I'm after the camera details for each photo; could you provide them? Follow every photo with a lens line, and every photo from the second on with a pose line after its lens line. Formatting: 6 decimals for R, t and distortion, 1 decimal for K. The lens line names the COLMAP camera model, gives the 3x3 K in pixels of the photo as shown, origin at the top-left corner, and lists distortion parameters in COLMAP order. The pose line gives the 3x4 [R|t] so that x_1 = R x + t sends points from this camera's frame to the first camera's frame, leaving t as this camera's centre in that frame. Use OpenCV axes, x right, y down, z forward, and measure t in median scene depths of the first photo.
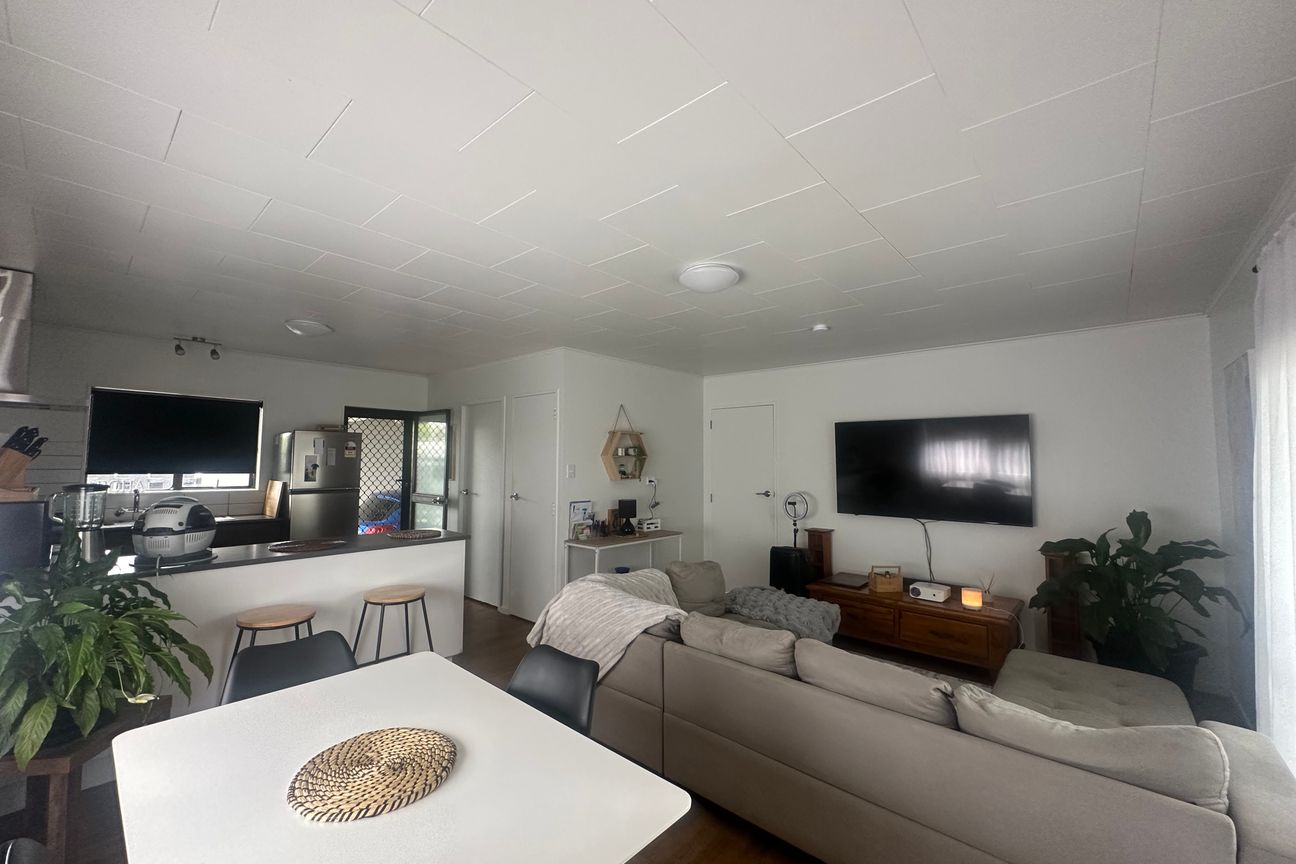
lens RADIAL K [[514.6, 0, 645.5], [0, 514.6, 429.8], [0, 0, 1]] dist [-0.003509, 0.000341]
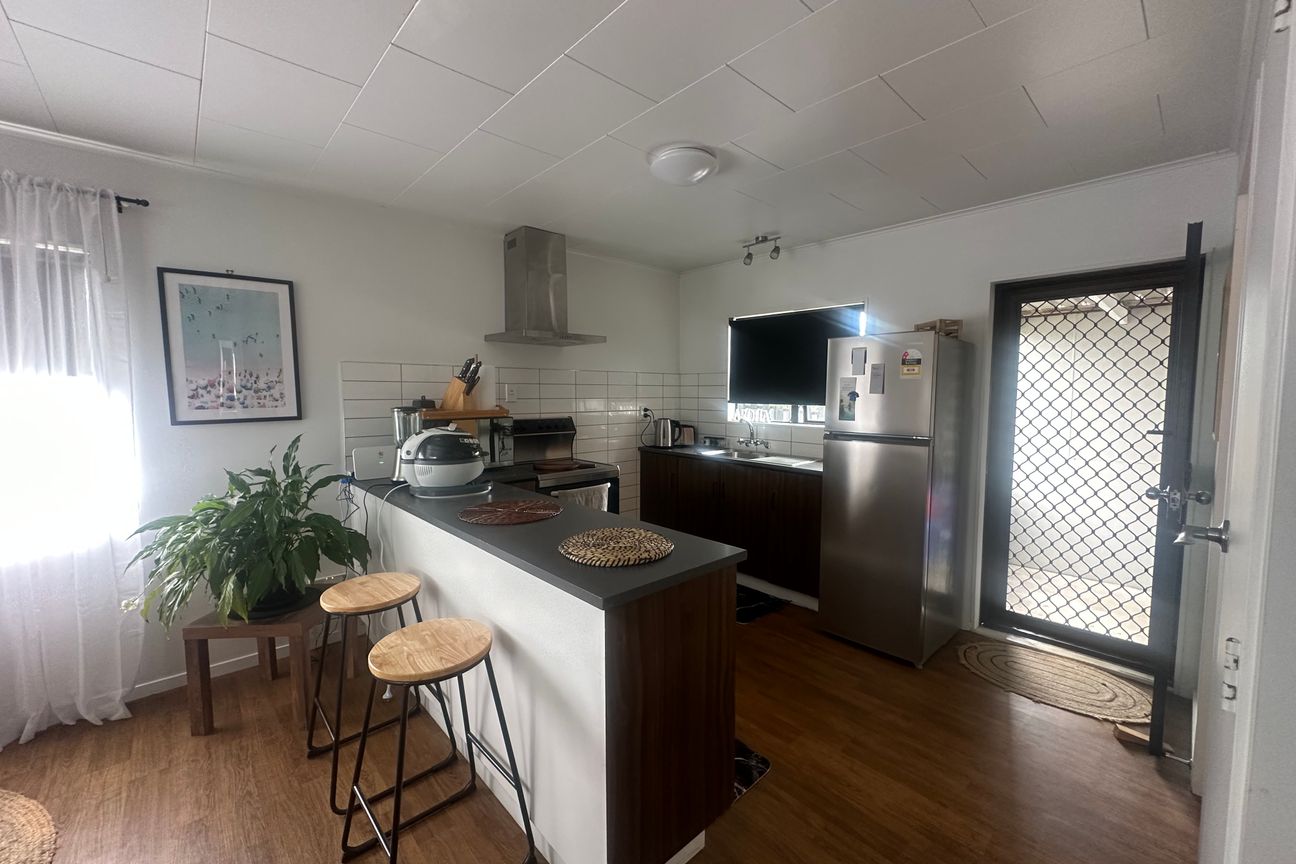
lens RADIAL K [[514.6, 0, 645.5], [0, 514.6, 429.8], [0, 0, 1]] dist [-0.003509, 0.000341]
pose [[-0.097142, 0.056886, -0.993643, -0.030830], [0.057875, 0.996999, 0.051420, 0.066598], [0.993586, -0.052512, -0.100143, 0.825845]]
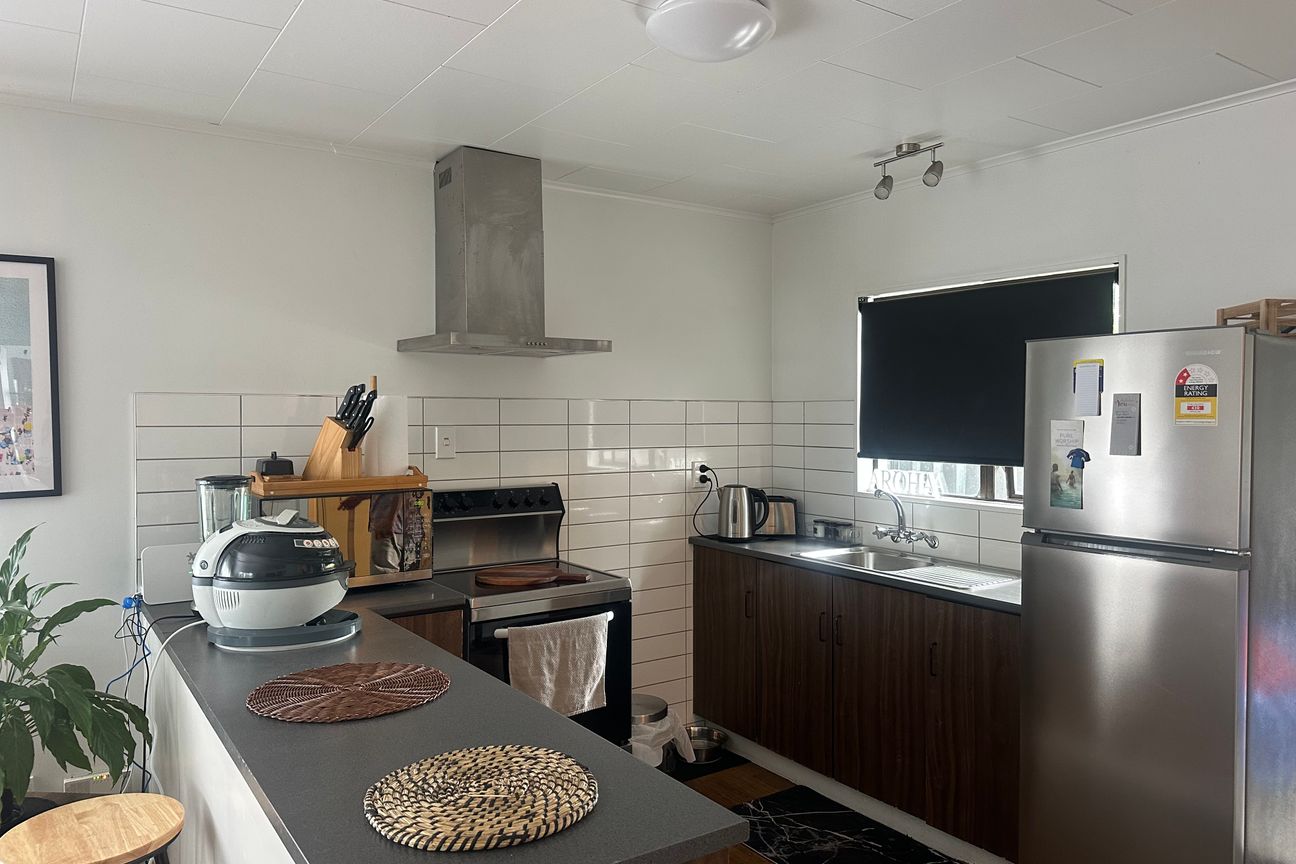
lens RADIAL K [[903.9, 0, 644.1], [0, 903.9, 428.4], [0, 0, 1]] dist [0.099679, -0.134978]
pose [[-0.240438, -0.001581, -0.970663, -0.083827], [0.056273, 0.998294, -0.015565, 0.049469], [0.969032, -0.058364, -0.239939, 0.894415]]
